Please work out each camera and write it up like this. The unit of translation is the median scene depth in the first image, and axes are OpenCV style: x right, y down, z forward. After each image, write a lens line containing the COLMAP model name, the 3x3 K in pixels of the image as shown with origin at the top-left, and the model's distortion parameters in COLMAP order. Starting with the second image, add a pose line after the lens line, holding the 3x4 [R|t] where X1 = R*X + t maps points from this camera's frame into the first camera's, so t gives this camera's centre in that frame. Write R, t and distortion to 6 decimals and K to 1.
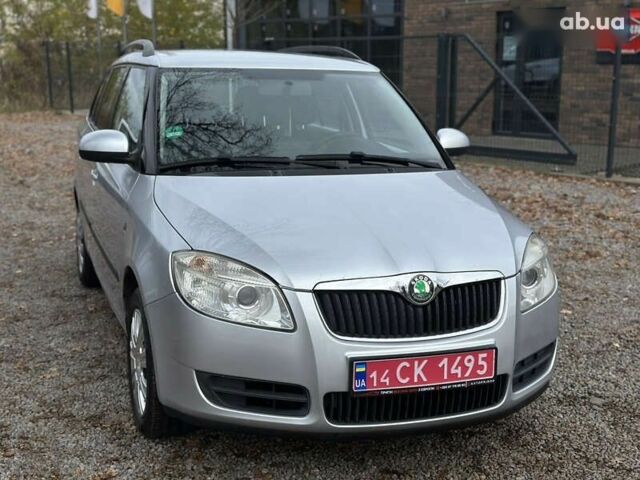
lens RADIAL K [[887.7, 0, 303.9], [0, 887.7, 235.8], [0, 0, 1]] dist [0.127642, 0.000000]
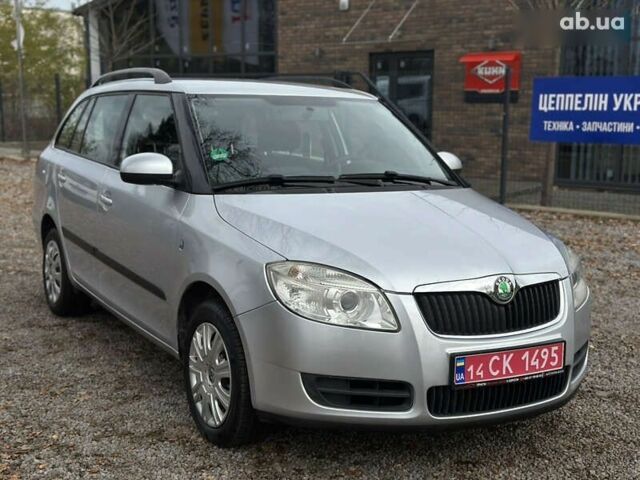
lens RADIAL K [[887.7, 0, 301.2], [0, 887.7, 239.3], [0, 0, 1]] dist [0.127642, 0.000000]
pose [[0.983916, -0.021929, 0.177279, -0.304500], [0.028791, 0.998929, -0.036232, 0.030381], [-0.176295, 0.040753, 0.983493, -0.044908]]
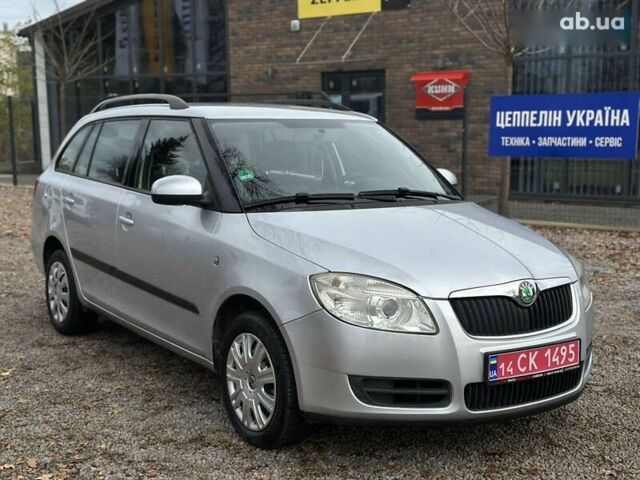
lens RADIAL K [[887.7, 0, 302.0], [0, 887.7, 239.1], [0, 0, 1]] dist [0.127642, 0.000000]
pose [[0.968005, -0.042595, 0.247290, -0.454589], [0.057176, 0.997005, -0.052080, 0.032052], [-0.244331, 0.064552, 0.967541, -0.105933]]
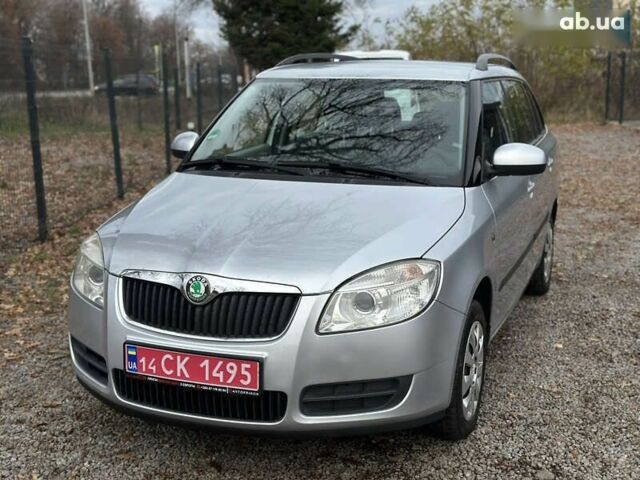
lens RADIAL K [[887.7, 0, 322.7], [0, 887.7, 245.8], [0, 0, 1]] dist [0.127642, 0.000000]
pose [[0.751662, 0.106339, -0.650920, 0.896413], [-0.114655, 0.992958, 0.029817, -0.037555], [0.649507, 0.052219, 0.758561, 0.300514]]
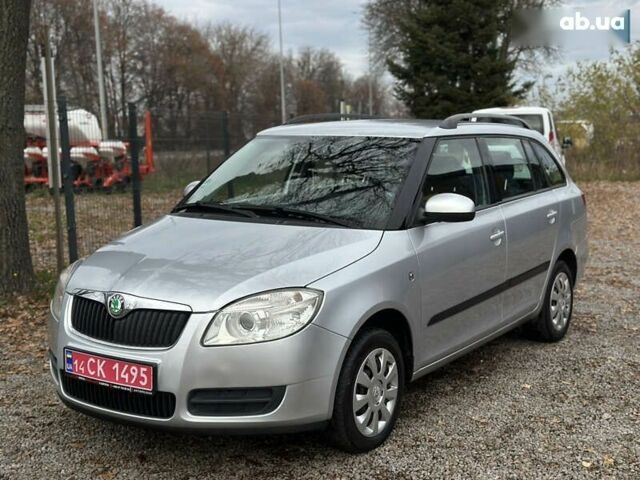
lens RADIAL K [[887.7, 0, 322.6], [0, 887.7, 244.6], [0, 0, 1]] dist [0.127642, 0.000000]
pose [[0.589434, 0.081824, -0.803662, 1.300324], [-0.143946, 0.989574, -0.004823, -0.061135], [0.794888, 0.118526, 0.595067, 0.457760]]
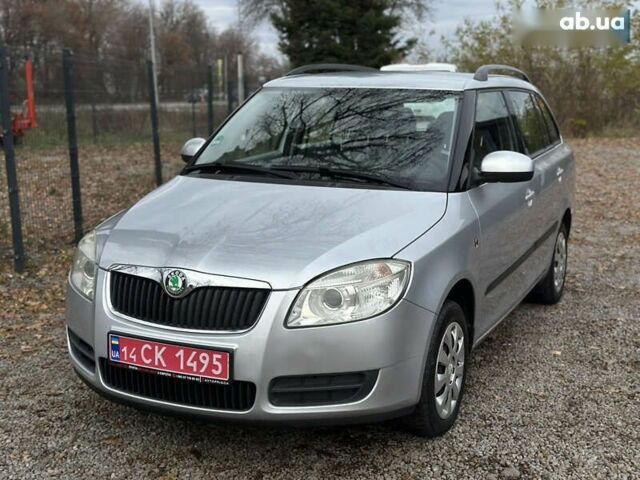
lens RADIAL K [[887.7, 0, 322.2], [0, 887.7, 242.8], [0, 0, 1]] dist [0.127642, 0.000000]
pose [[0.703545, 0.107422, -0.702485, 1.007793], [-0.130979, 0.991175, 0.020392, -0.034901], [0.698476, 0.077664, 0.711407, 0.336221]]
